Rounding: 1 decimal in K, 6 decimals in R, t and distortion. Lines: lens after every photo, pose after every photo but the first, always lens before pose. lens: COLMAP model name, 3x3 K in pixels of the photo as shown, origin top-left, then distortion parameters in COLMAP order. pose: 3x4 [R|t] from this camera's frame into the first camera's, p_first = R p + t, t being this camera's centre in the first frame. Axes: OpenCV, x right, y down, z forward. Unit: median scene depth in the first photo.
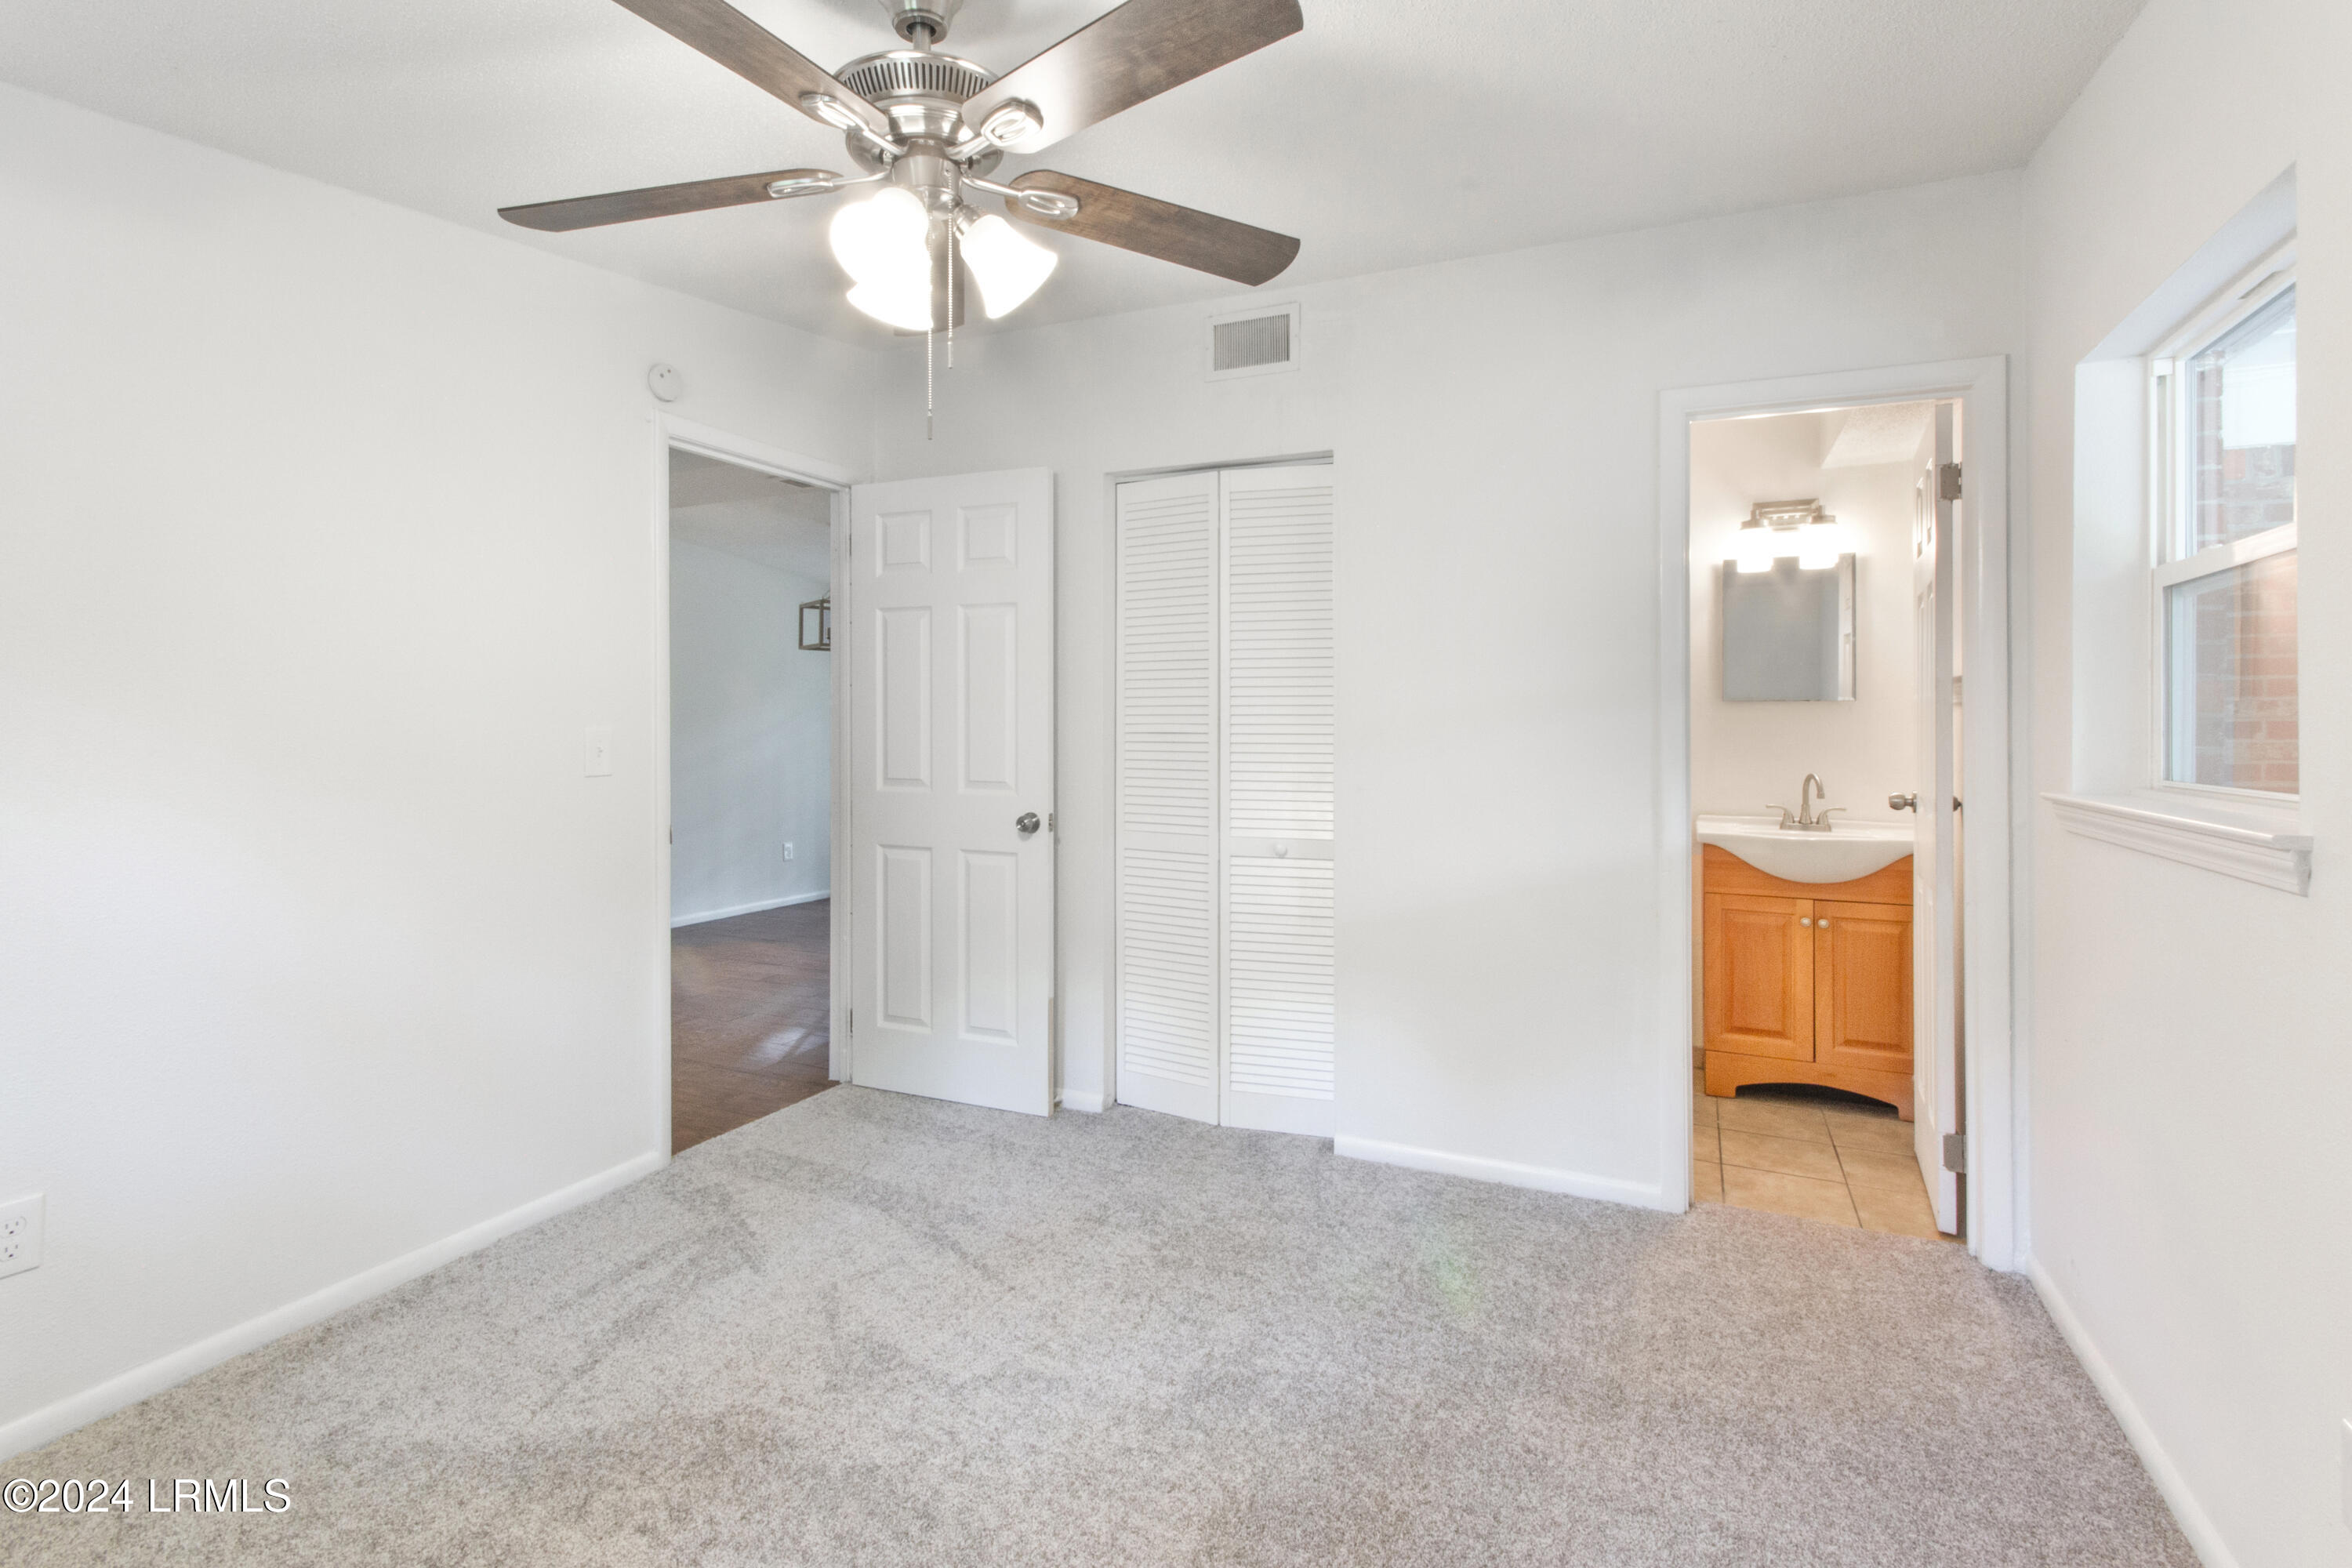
lens RADIAL K [[1098.4, 0, 1178.4], [0, 1098.4, 766.3], [0, 0, 1]] dist [0.010142, 0.000961]
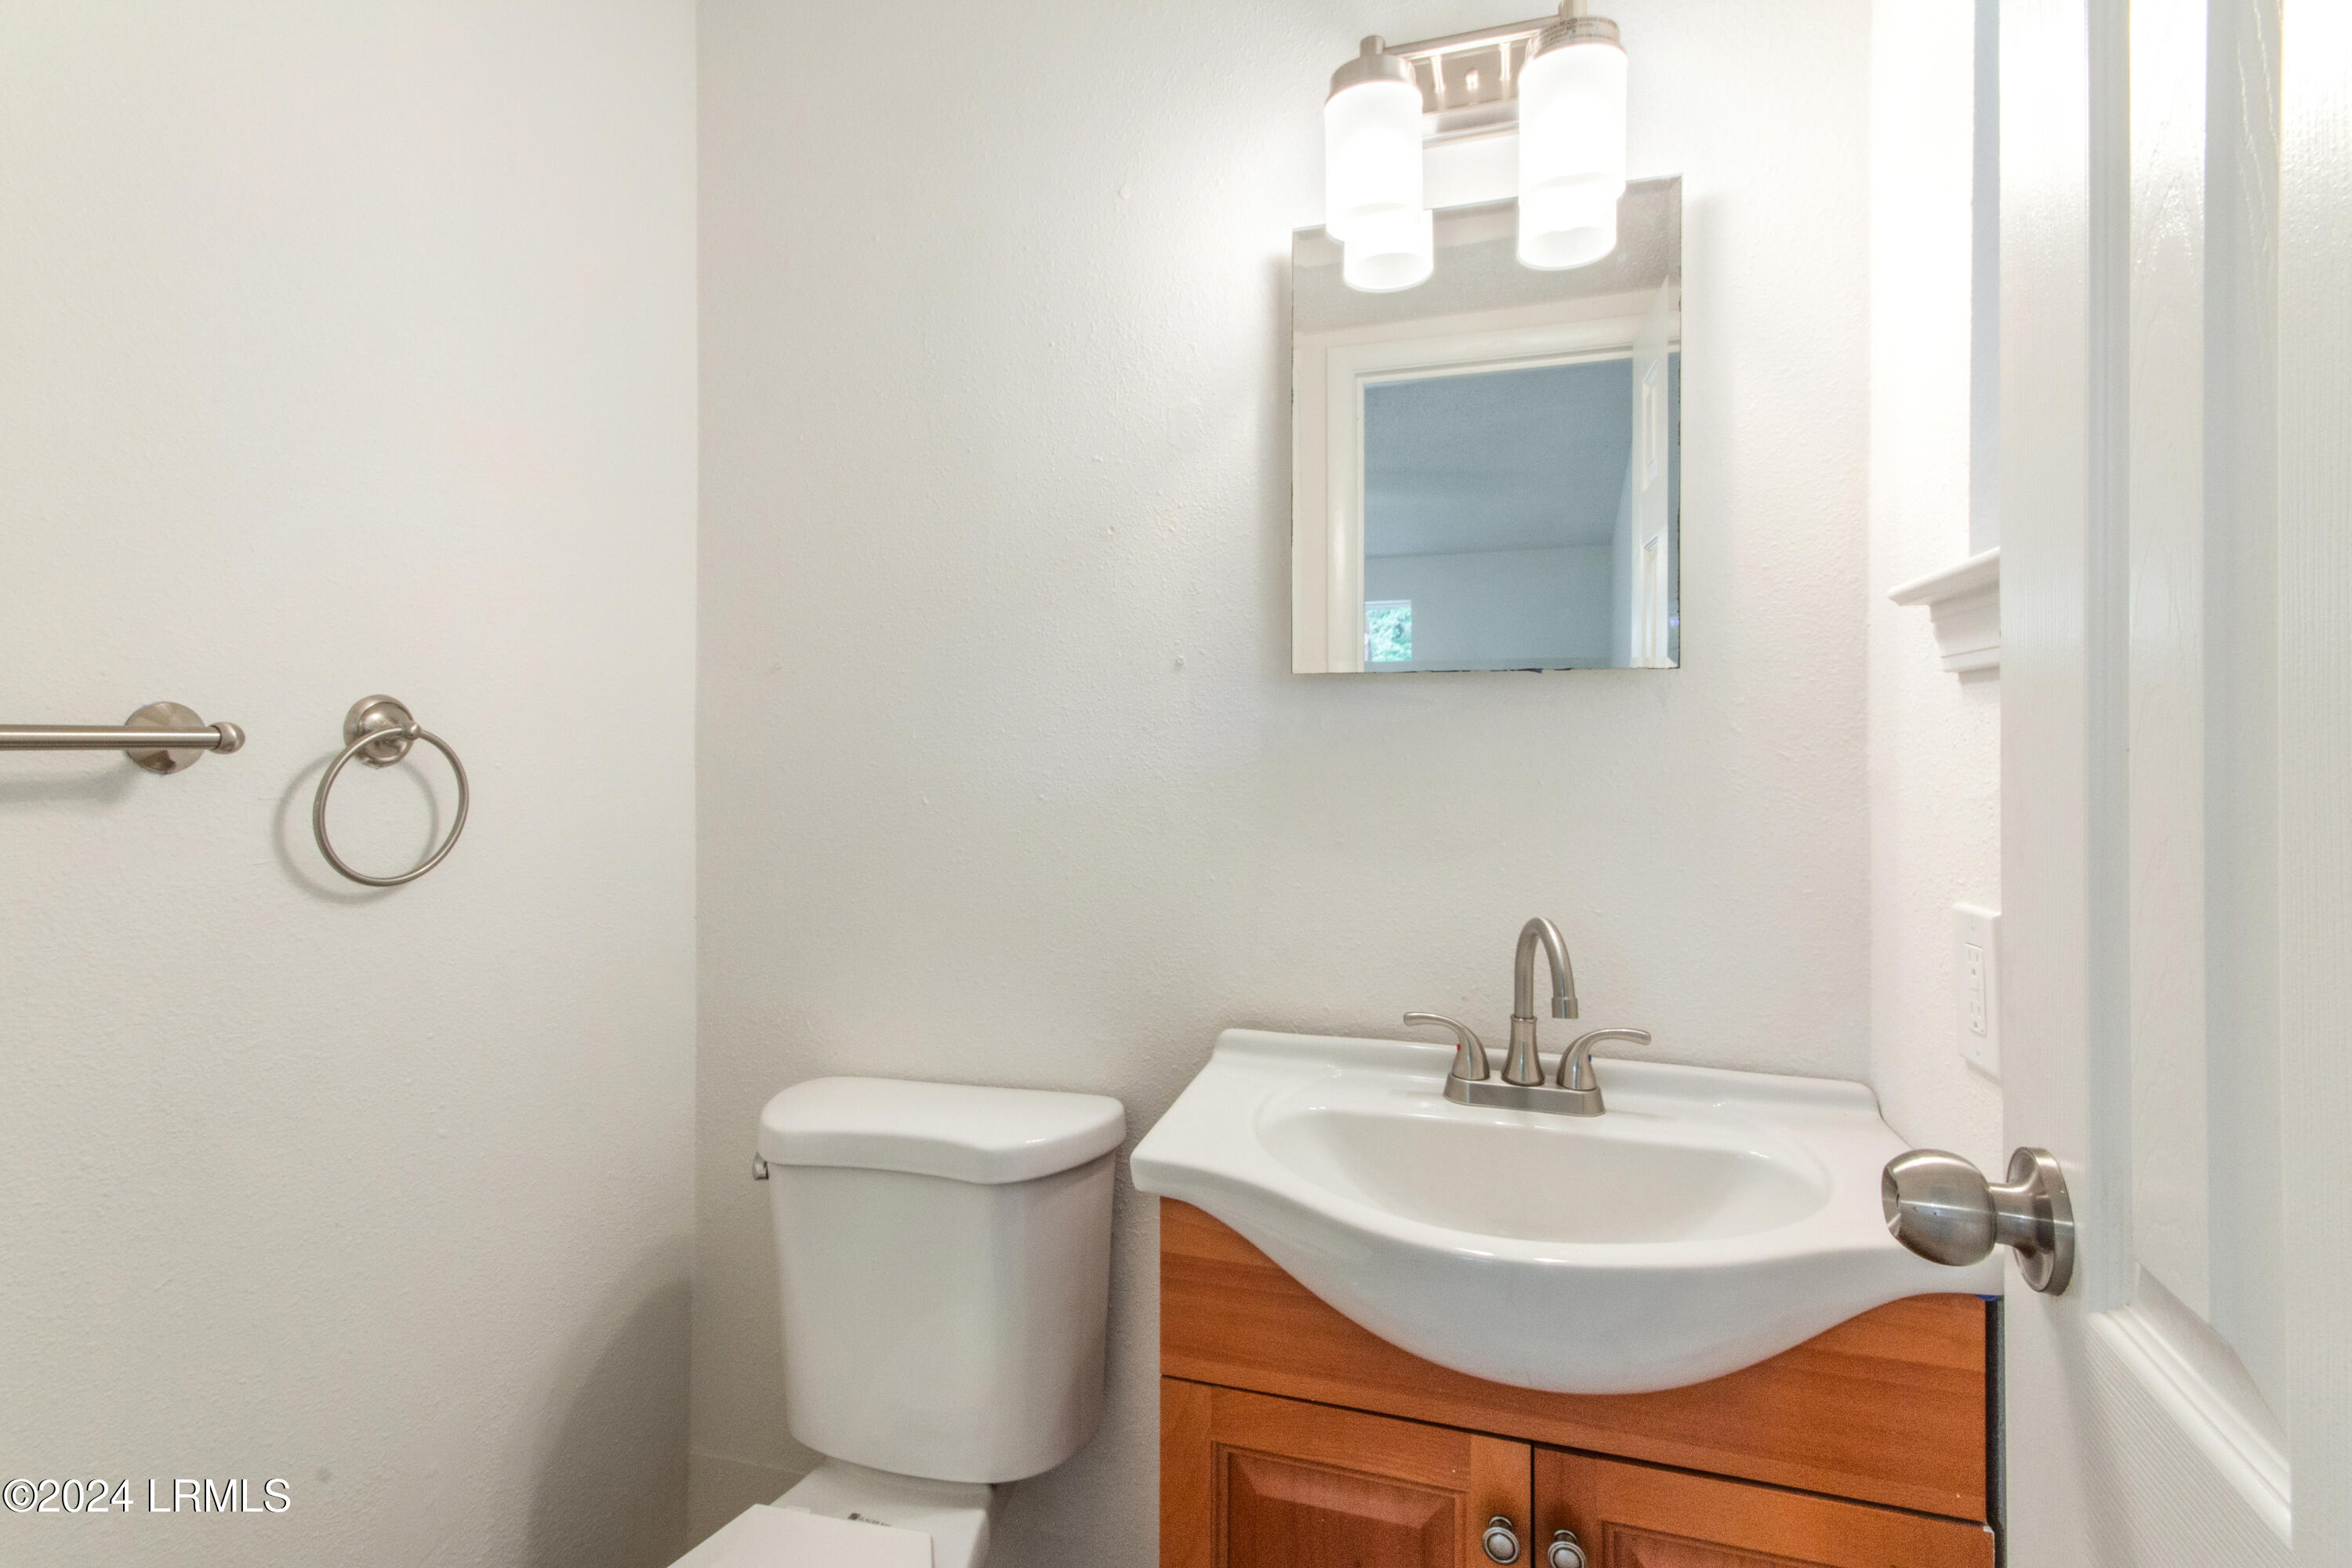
lens RADIAL K [[1098.4, 0, 1173.3], [0, 1098.4, 790.8], [0, 0, 1]] dist [0.010142, 0.000961]
pose [[0.989004, 0.010900, 0.147489, 0.434028], [-0.009566, 0.999907, -0.009746, -0.024883], [-0.147582, 0.008228, 0.989016, 0.723605]]
